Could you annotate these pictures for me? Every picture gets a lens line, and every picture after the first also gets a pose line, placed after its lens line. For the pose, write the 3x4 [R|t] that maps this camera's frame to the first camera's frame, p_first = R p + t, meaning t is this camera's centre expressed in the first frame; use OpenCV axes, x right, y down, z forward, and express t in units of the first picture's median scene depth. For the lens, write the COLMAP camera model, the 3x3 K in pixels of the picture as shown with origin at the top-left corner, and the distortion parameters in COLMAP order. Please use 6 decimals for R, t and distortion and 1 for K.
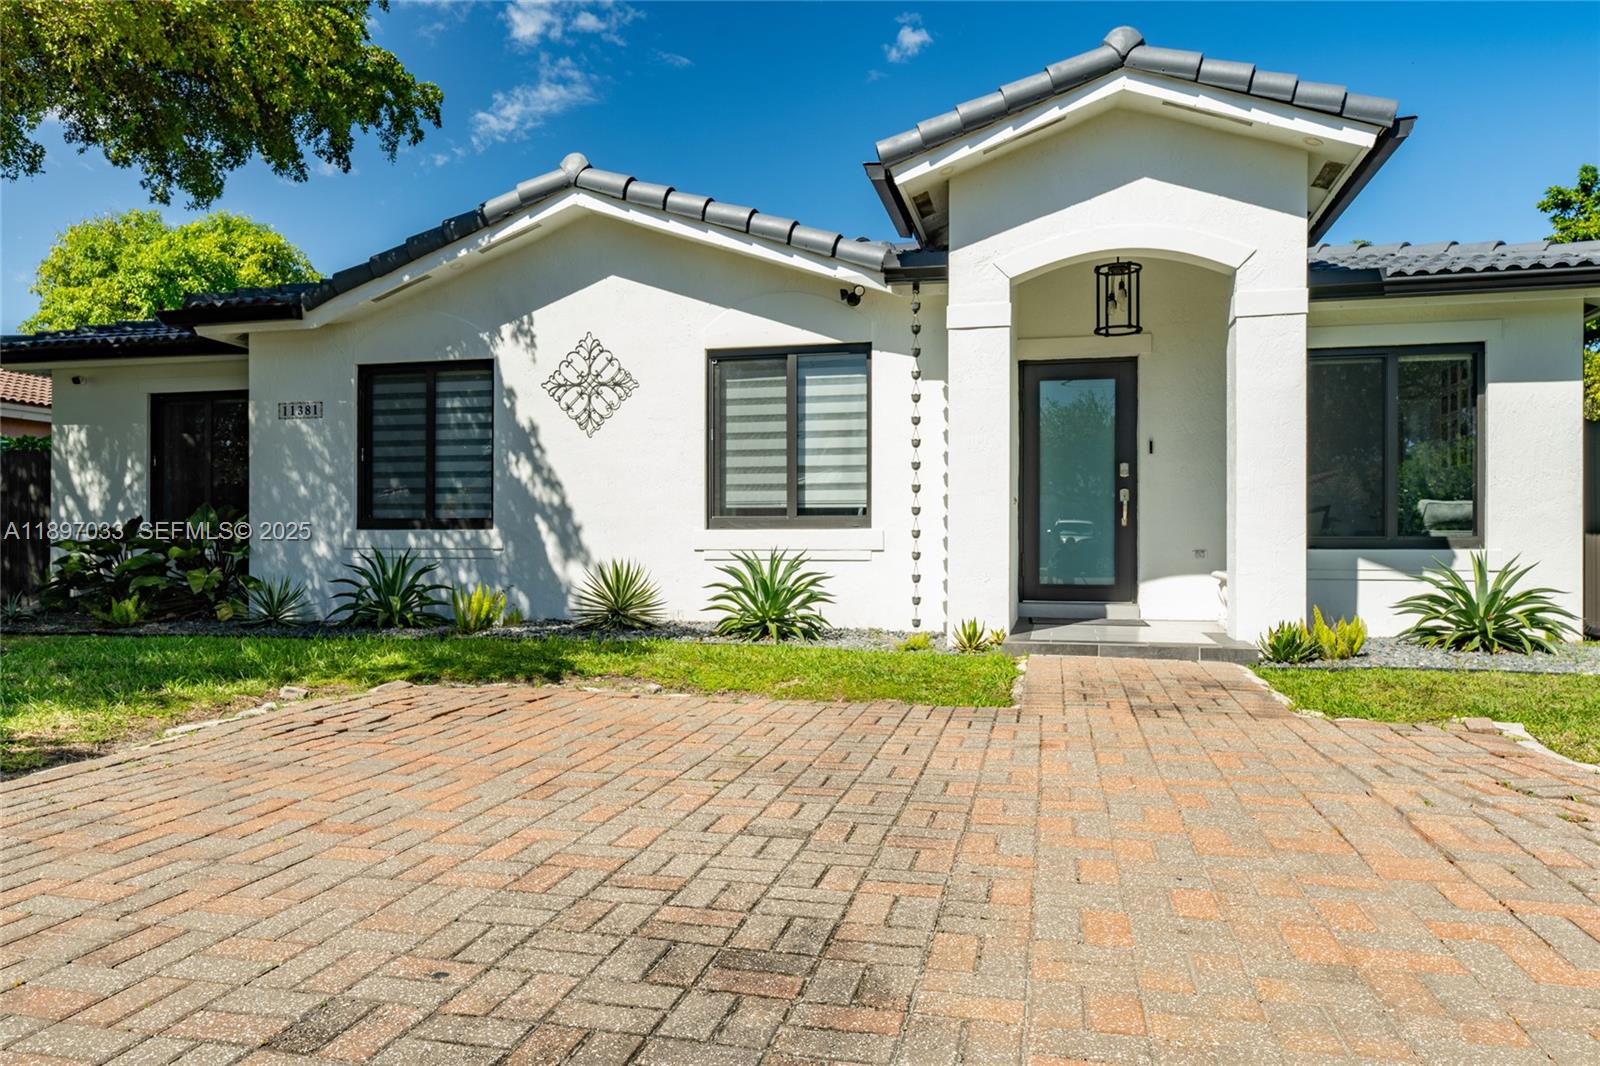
lens RADIAL K [[1063.3, 0, 800.0], [0, 1063.3, 533.0], [0, 0, 1]] dist [-0.001078, 0.001860]
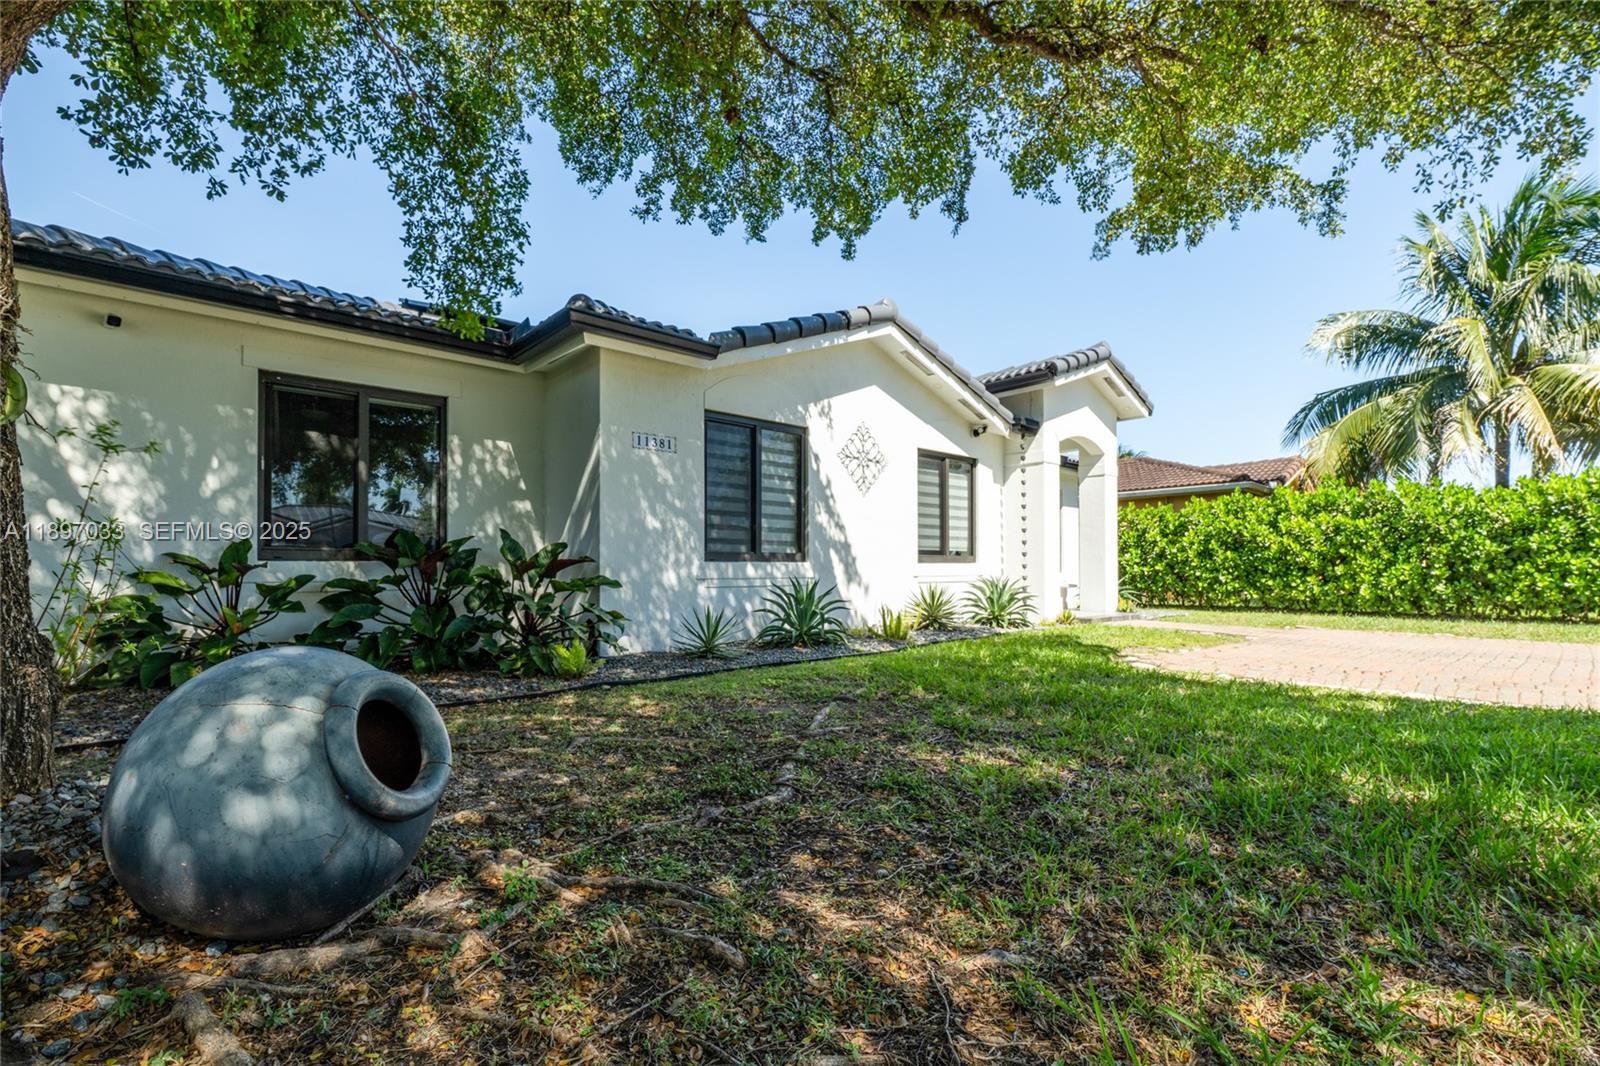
lens RADIAL K [[704.4, 0, 801.3], [0, 704.4, 563.1], [0, 0, 1]] dist [-0.002230, -0.000217]
pose [[0.556771, 0.005607, 0.830647, -1.046147], [-0.002295, 0.999984, -0.005212, 0.002230], [-0.830663, 0.000996, 0.556775, 0.569734]]
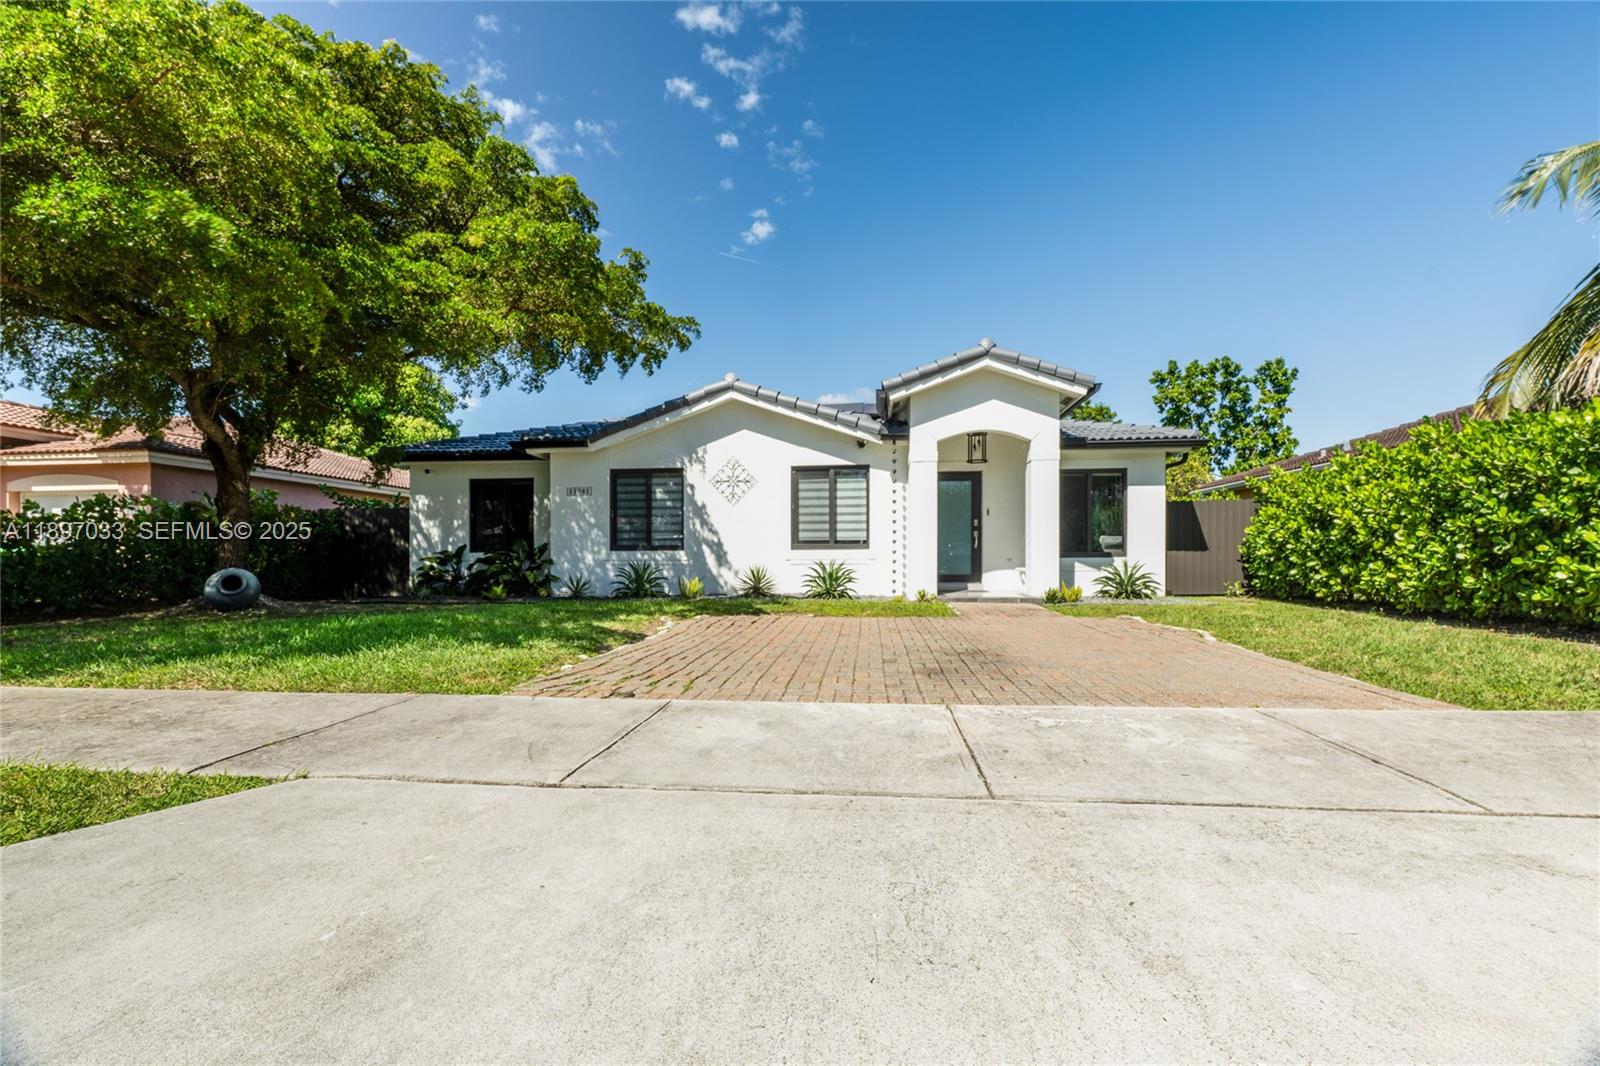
lens RADIAL K [[704.4, 0, 801.3], [0, 704.4, 563.1], [0, 0, 1]] dist [-0.002230, -0.000217]
pose [[0.989724, -0.006837, 0.142825, -0.273377], [0.004682, 0.999870, 0.015419, 0.000863], [-0.142912, -0.014592, 0.989628, -0.411690]]
